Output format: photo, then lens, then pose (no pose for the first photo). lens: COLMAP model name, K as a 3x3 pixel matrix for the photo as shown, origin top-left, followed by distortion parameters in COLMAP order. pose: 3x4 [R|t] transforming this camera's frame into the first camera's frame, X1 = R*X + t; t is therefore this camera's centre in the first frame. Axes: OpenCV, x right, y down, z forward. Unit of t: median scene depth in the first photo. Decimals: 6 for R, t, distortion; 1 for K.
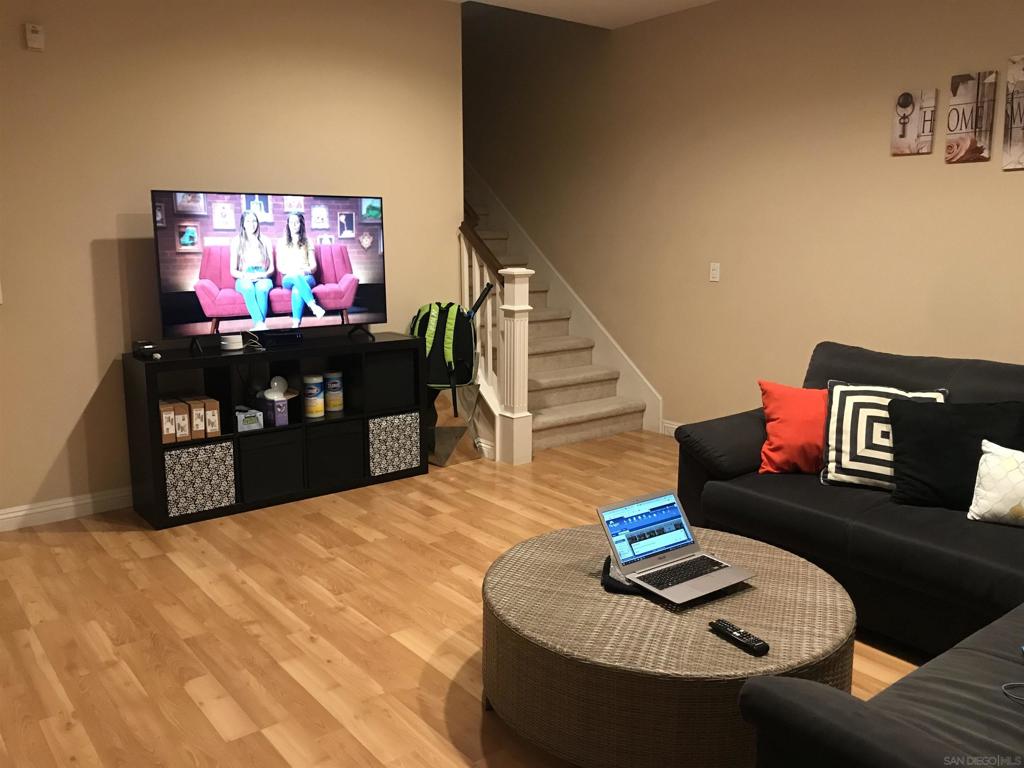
lens RADIAL K [[834.4, 0, 502.8], [0, 834.4, 382.8], [0, 0, 1]] dist [0.043116, -0.059040]
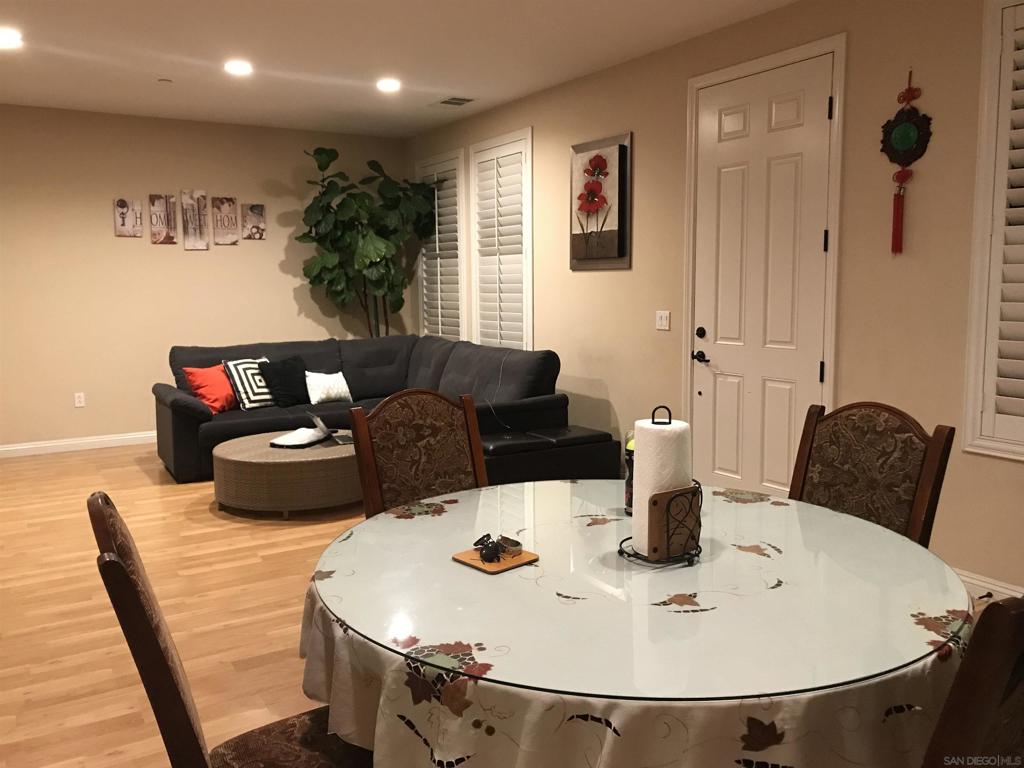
lens RADIAL K [[834.4, 0, 510.1], [0, 834.4, 380.8], [0, 0, 1]] dist [0.043116, -0.059040]
pose [[0.122987, -0.118487, 0.985310, -1.141412], [0.185220, 0.978142, 0.094506, -0.013572], [-0.974971, 0.170877, 0.142245, 0.092105]]
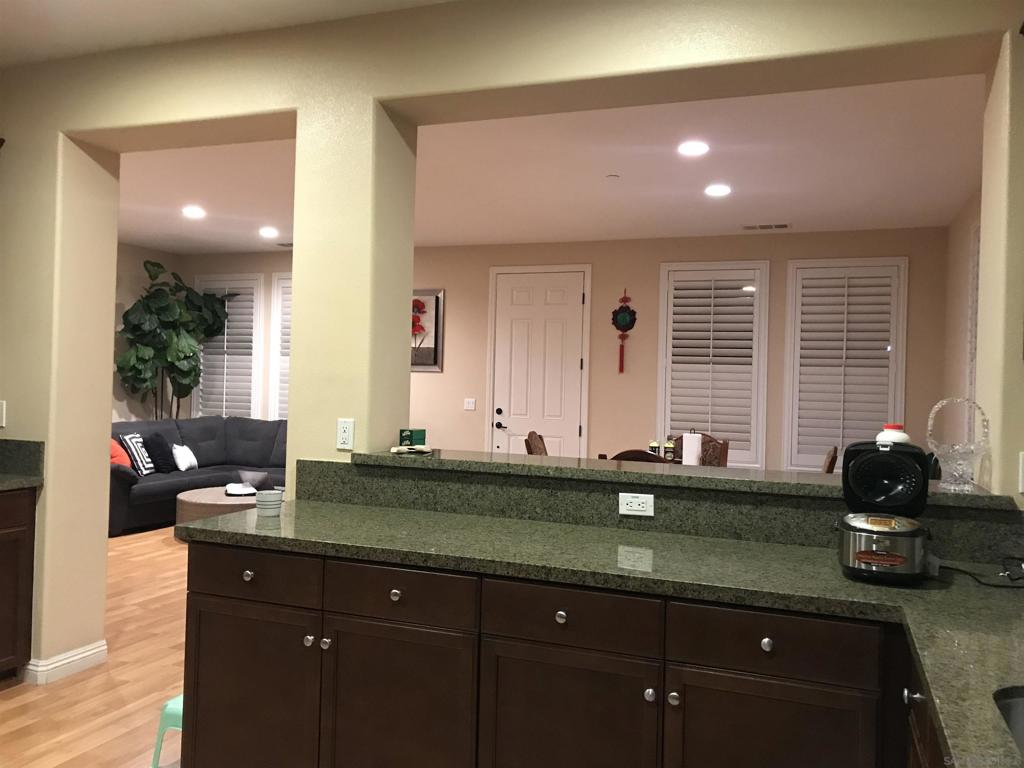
lens RADIAL K [[834.4, 0, 508.4], [0, 834.4, 381.1], [0, 0, 1]] dist [0.043116, -0.059040]
pose [[-0.508784, -0.014214, 0.860777, -1.706800], [0.128230, 0.987459, 0.092099, -0.180624], [-0.851291, 0.157236, -0.500580, 1.001778]]
